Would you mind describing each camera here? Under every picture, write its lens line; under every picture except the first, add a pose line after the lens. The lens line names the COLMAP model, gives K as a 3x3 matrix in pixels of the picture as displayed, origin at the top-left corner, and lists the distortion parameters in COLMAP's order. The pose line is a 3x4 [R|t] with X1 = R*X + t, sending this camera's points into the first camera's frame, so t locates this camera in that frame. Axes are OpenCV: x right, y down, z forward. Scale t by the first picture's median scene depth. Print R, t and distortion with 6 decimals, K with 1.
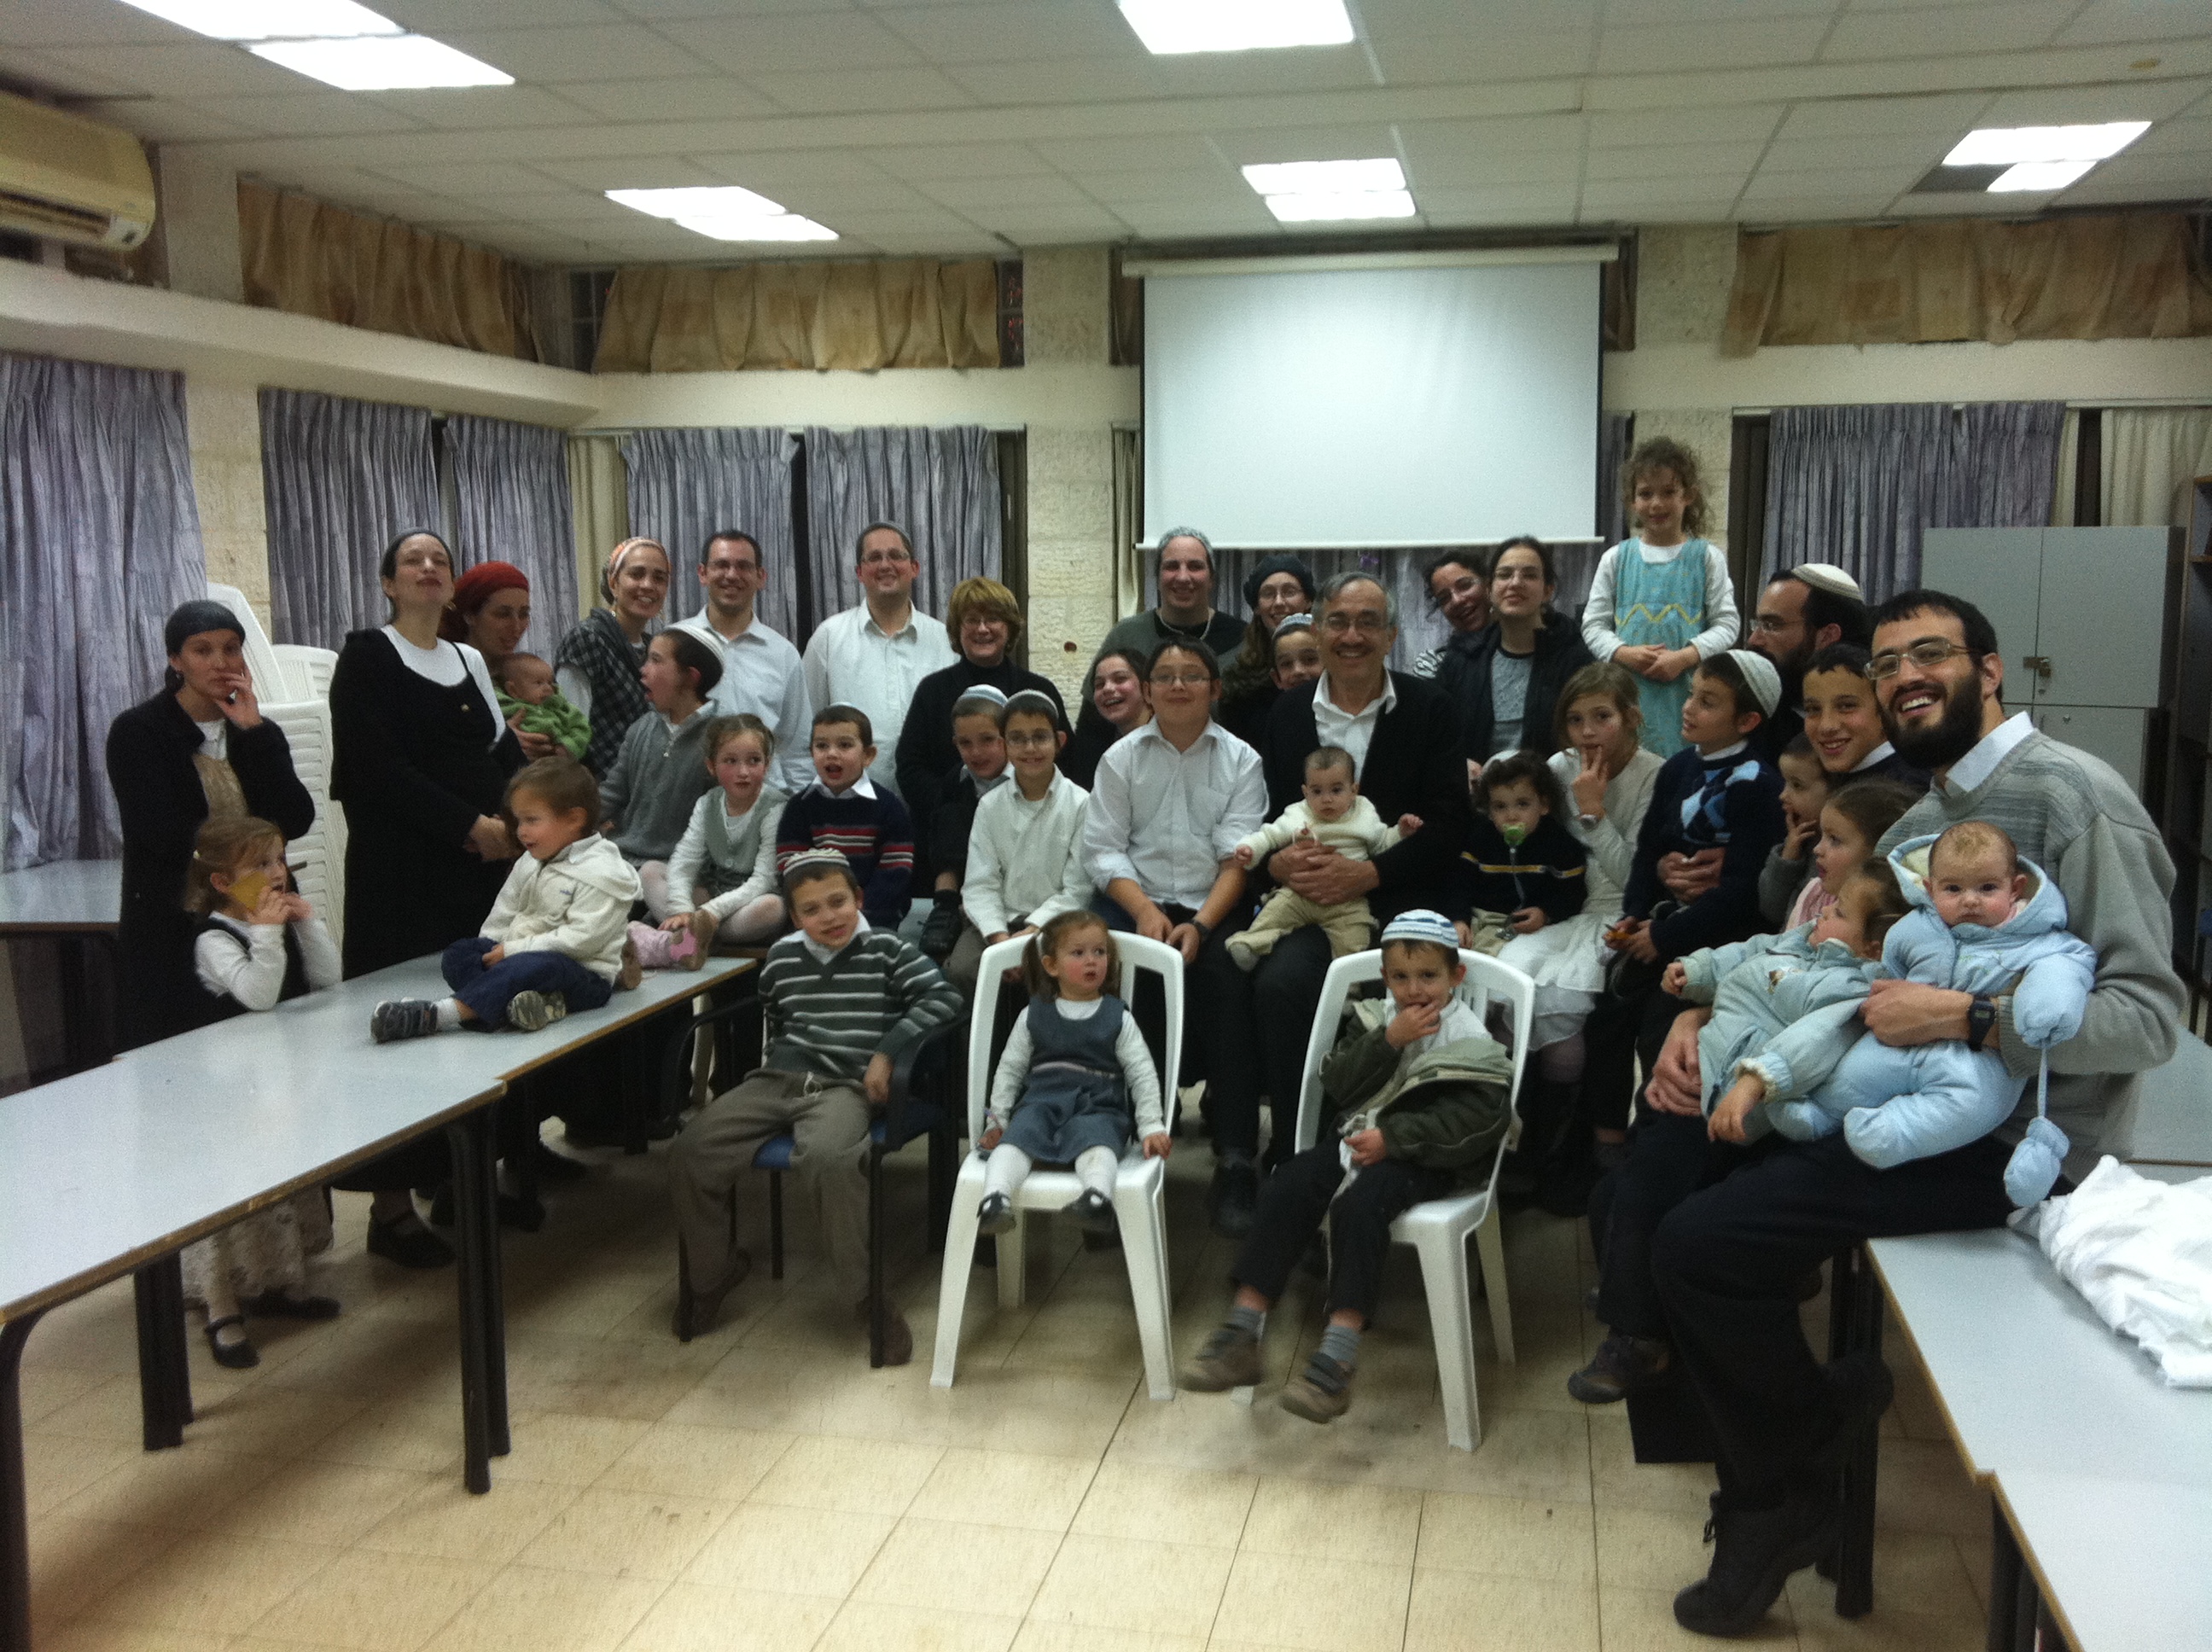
lens RADIAL K [[2045.2, 0, 1112.5], [0, 2045.2, 842.0], [0, 0, 1]] dist [0.005852, 0.000000]
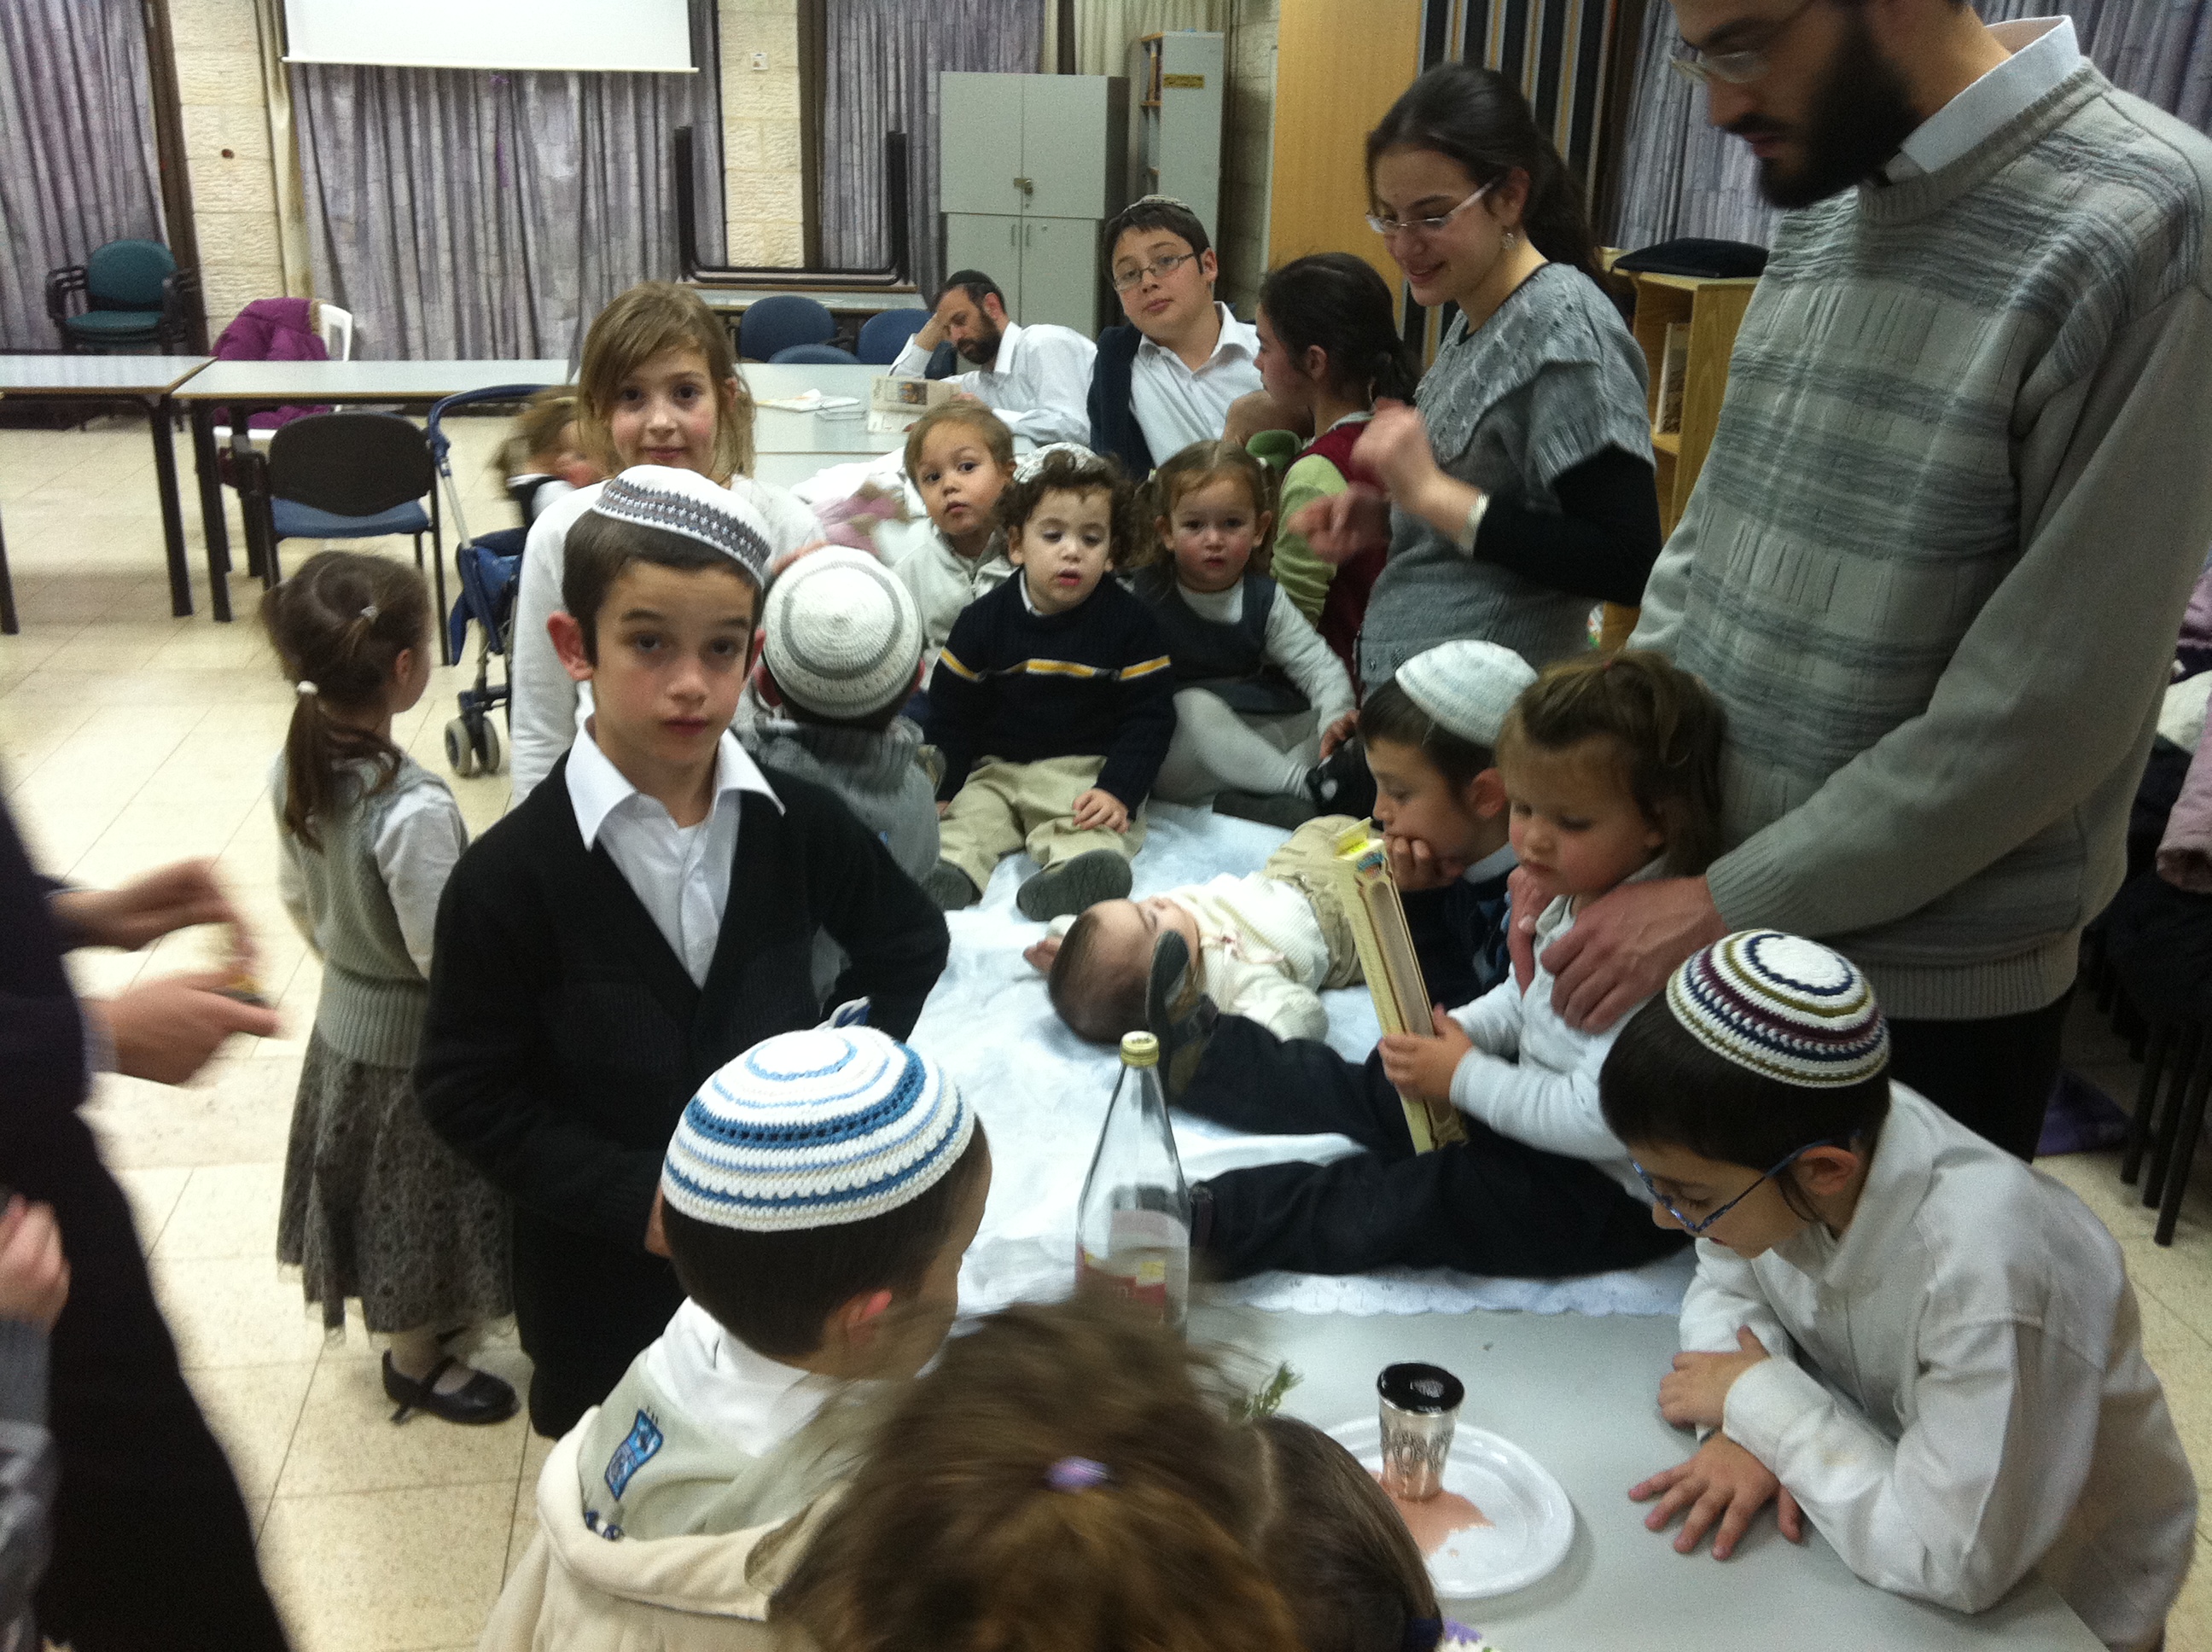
lens RADIAL K [[2045.2, 0, 1104.9], [0, 2045.2, 862.3], [0, 0, 1]] dist [0.005852, 0.000000]
pose [[0.932097, -0.097782, 0.348759, -0.002147], [0.016359, 0.973253, 0.229151, 0.034909], [-0.361838, -0.207886, 0.908767, -0.287828]]
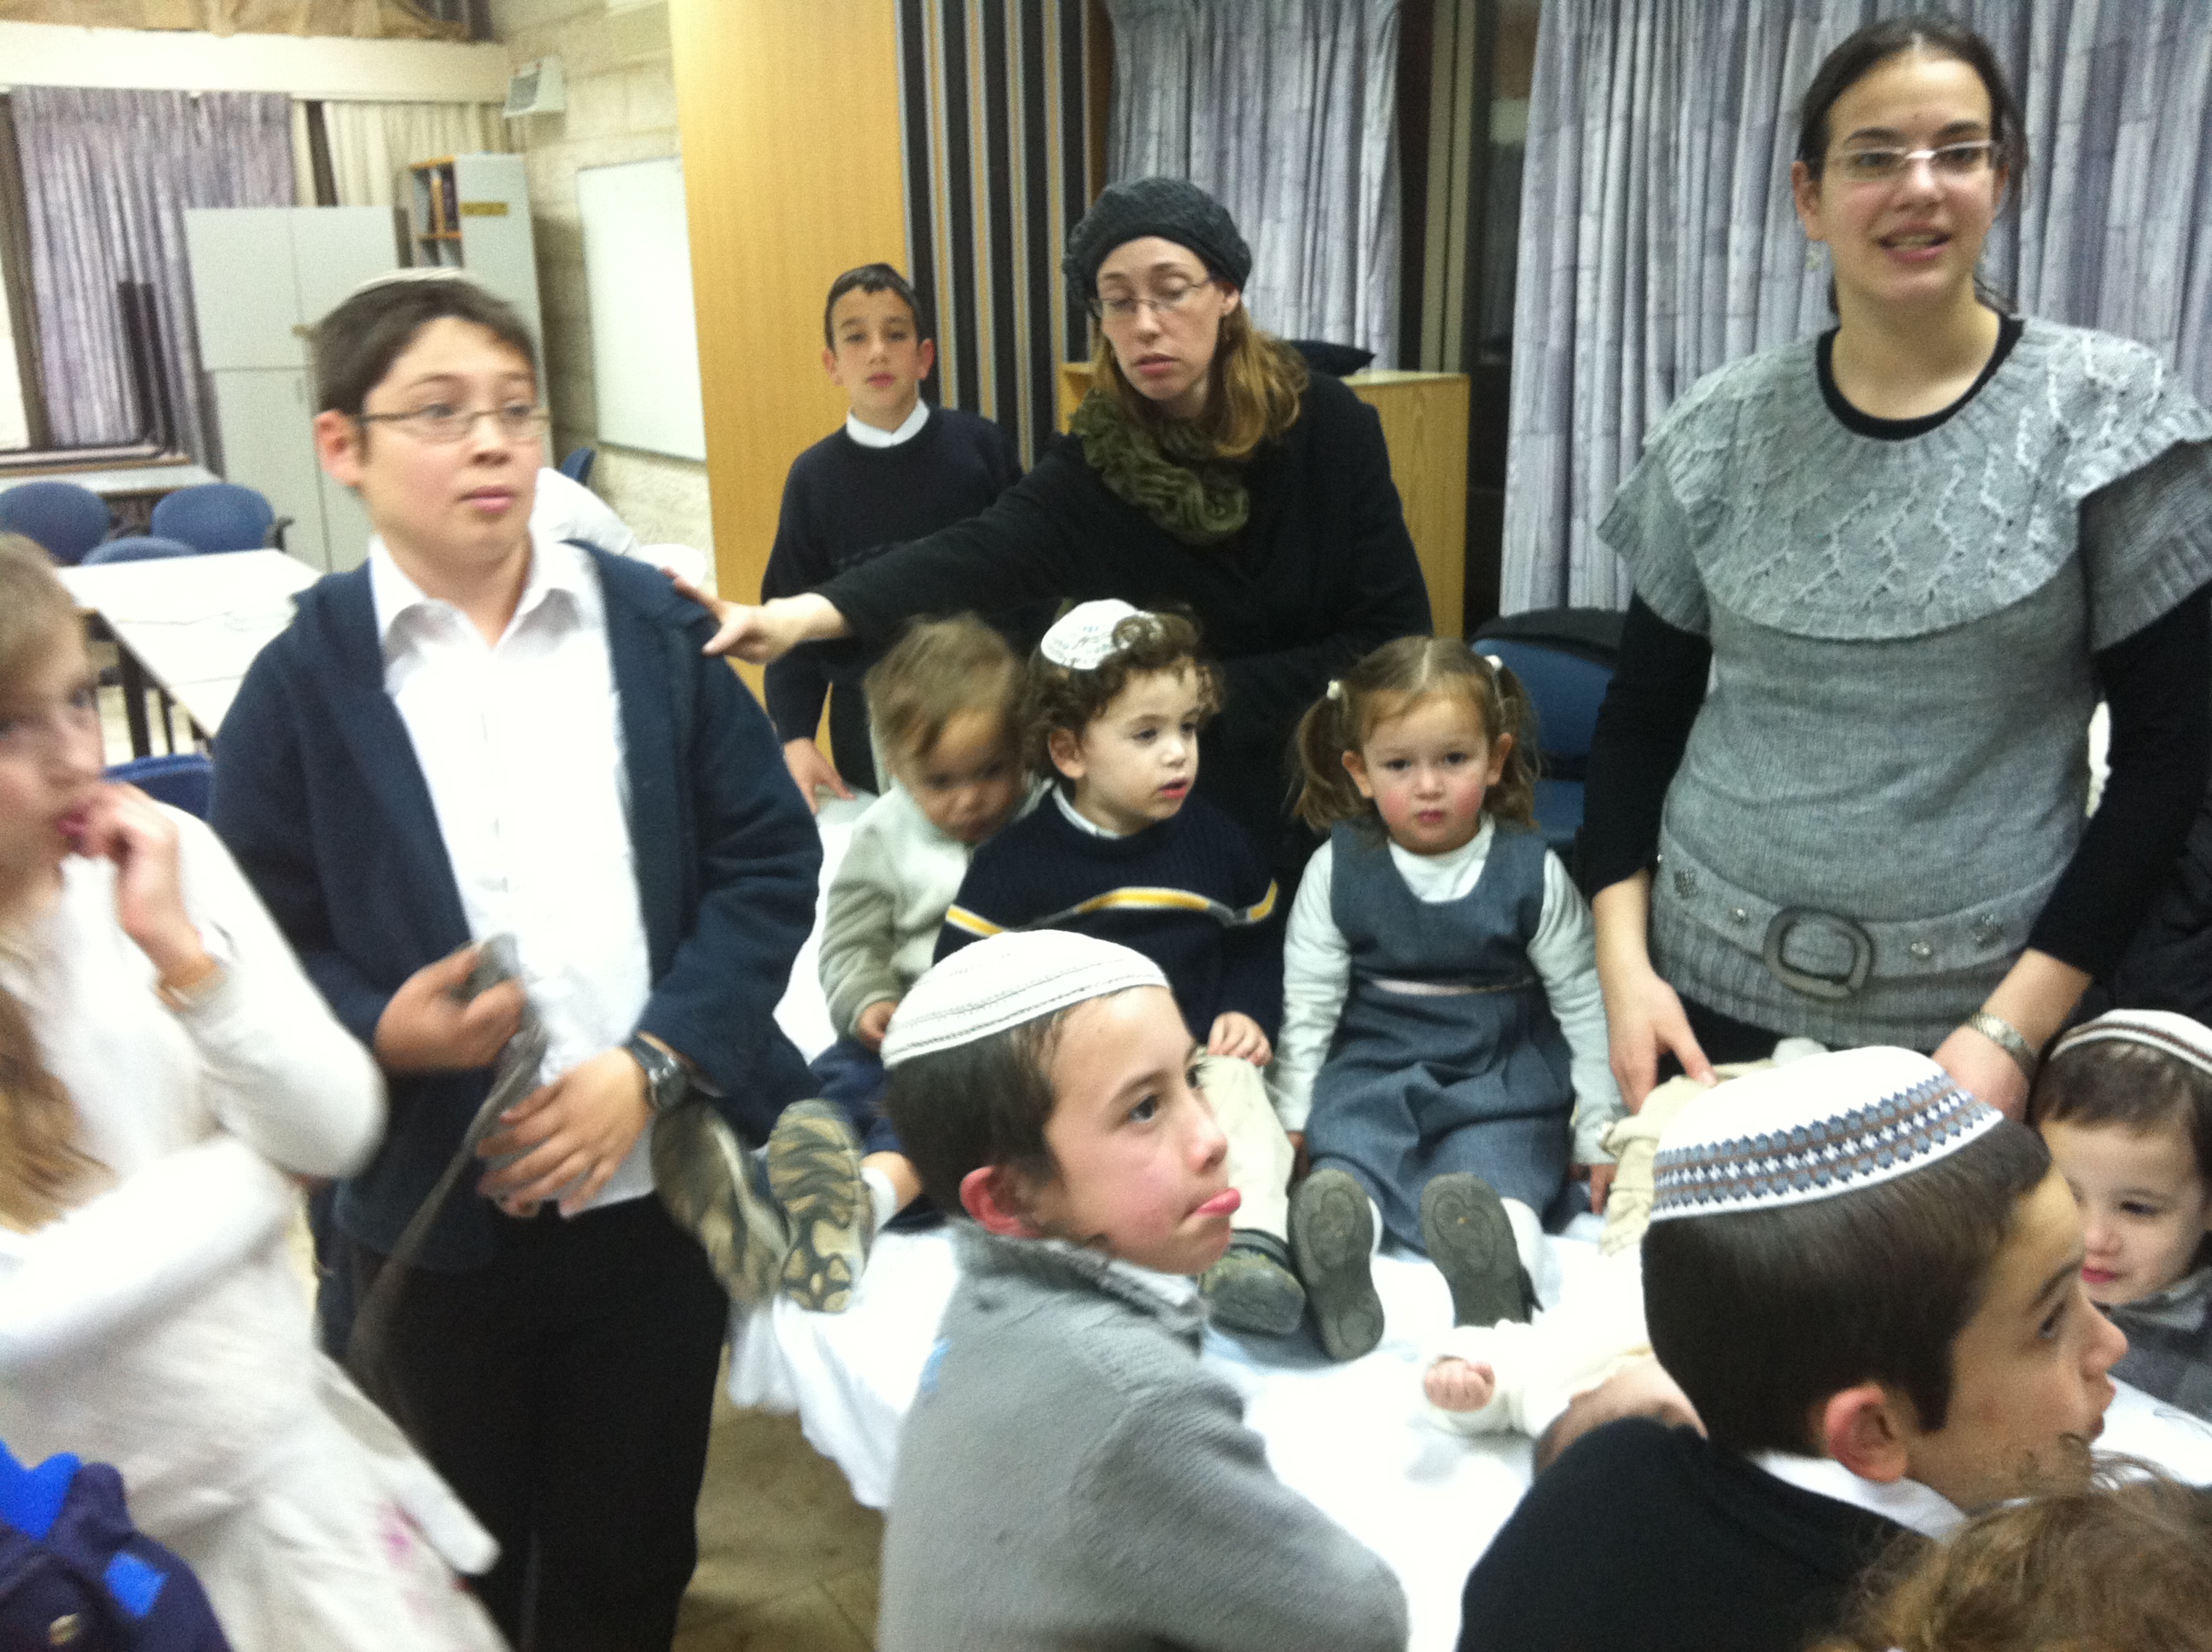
lens RADIAL K [[2045.2, 0, 1068.0], [0, 2045.2, 828.8], [0, 0, 1]] dist [0.005852, 0.000000]
pose [[0.723912, -0.197073, 0.661146, -0.046818], [0.102866, 0.978452, 0.179024, 0.022028], [-0.682181, -0.061588, 0.728585, -0.130688]]
